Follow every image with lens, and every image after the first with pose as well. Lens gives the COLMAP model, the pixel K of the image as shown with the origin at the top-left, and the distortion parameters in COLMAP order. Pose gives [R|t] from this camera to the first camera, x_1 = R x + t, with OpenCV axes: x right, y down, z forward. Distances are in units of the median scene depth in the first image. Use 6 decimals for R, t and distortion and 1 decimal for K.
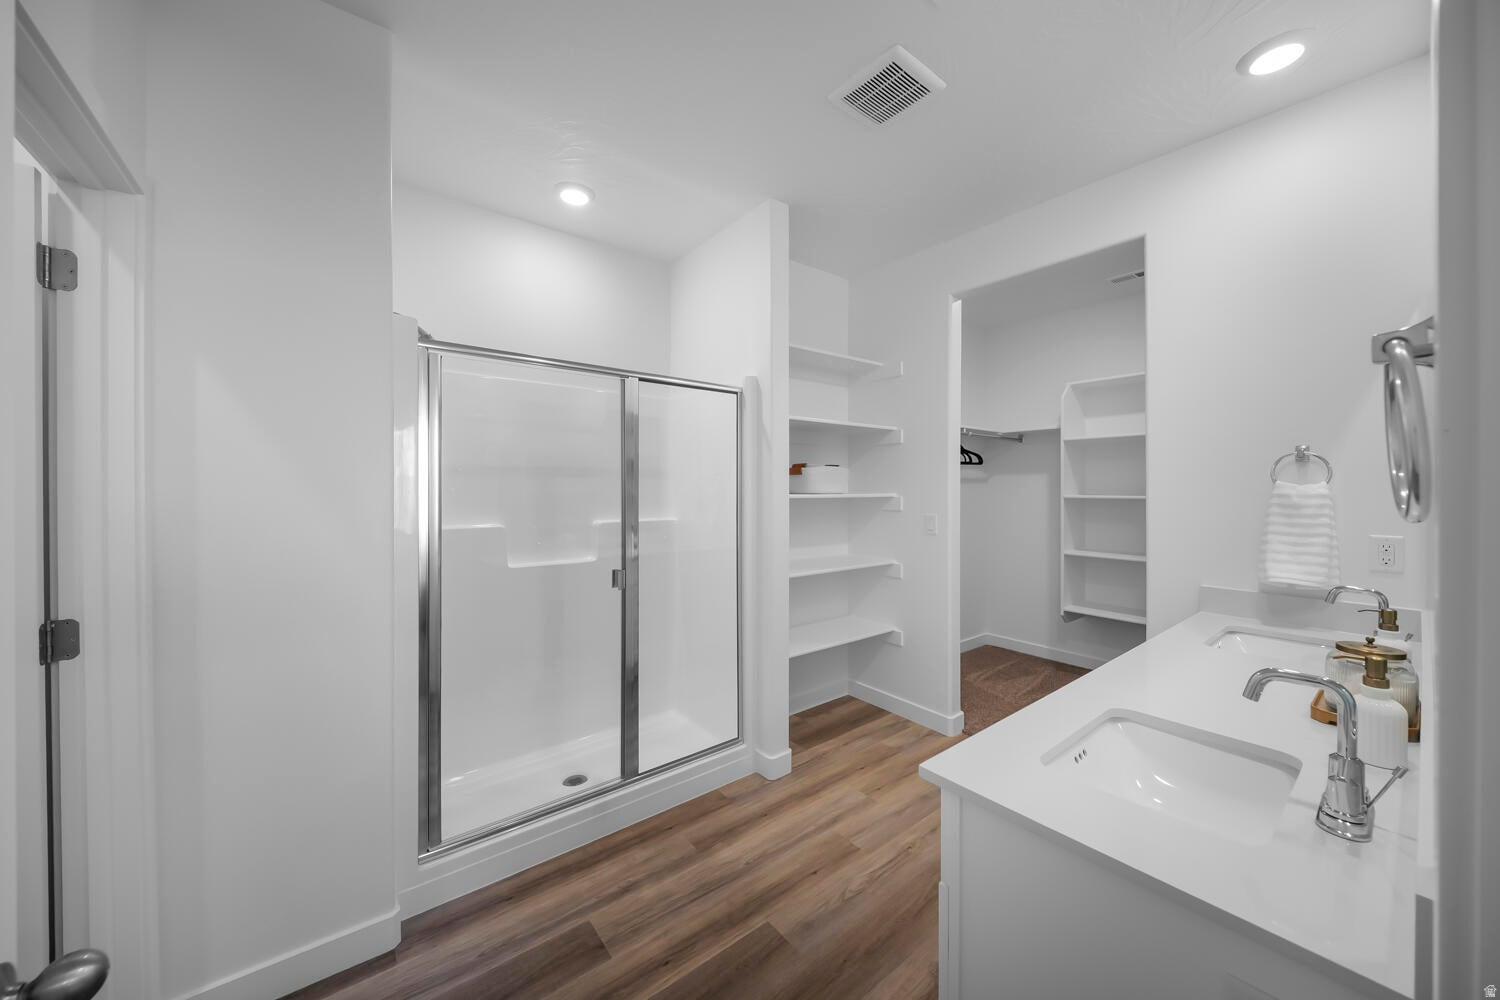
lens RADIAL K [[531.4, 0, 750.0], [0, 531.4, 500.0], [0, 0, 1]] dist [0.011823, -0.000004]
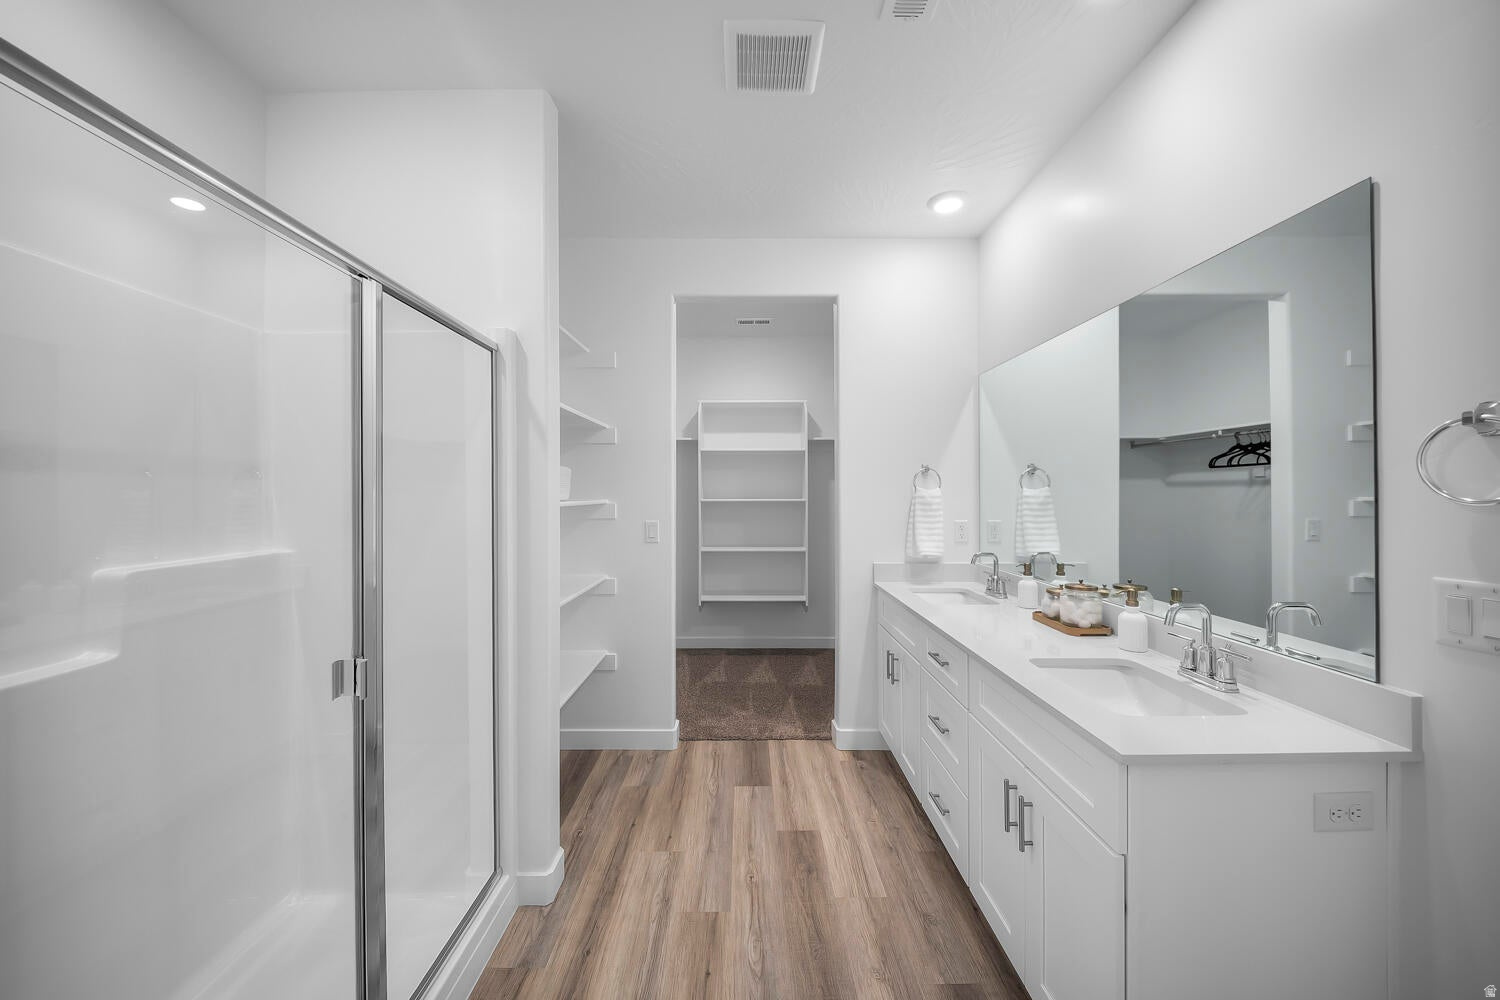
lens RADIAL K [[531.2, 0, 750.0], [0, 531.2, 500.0], [0, 0, 1]] dist [-0.000184, -0.000159]
pose [[0.616051, -0.013830, 0.787585, -0.393374], [0.022524, 0.999746, -0.000063, -0.008754], [-0.787384, 0.017779, 0.616207, 0.387327]]
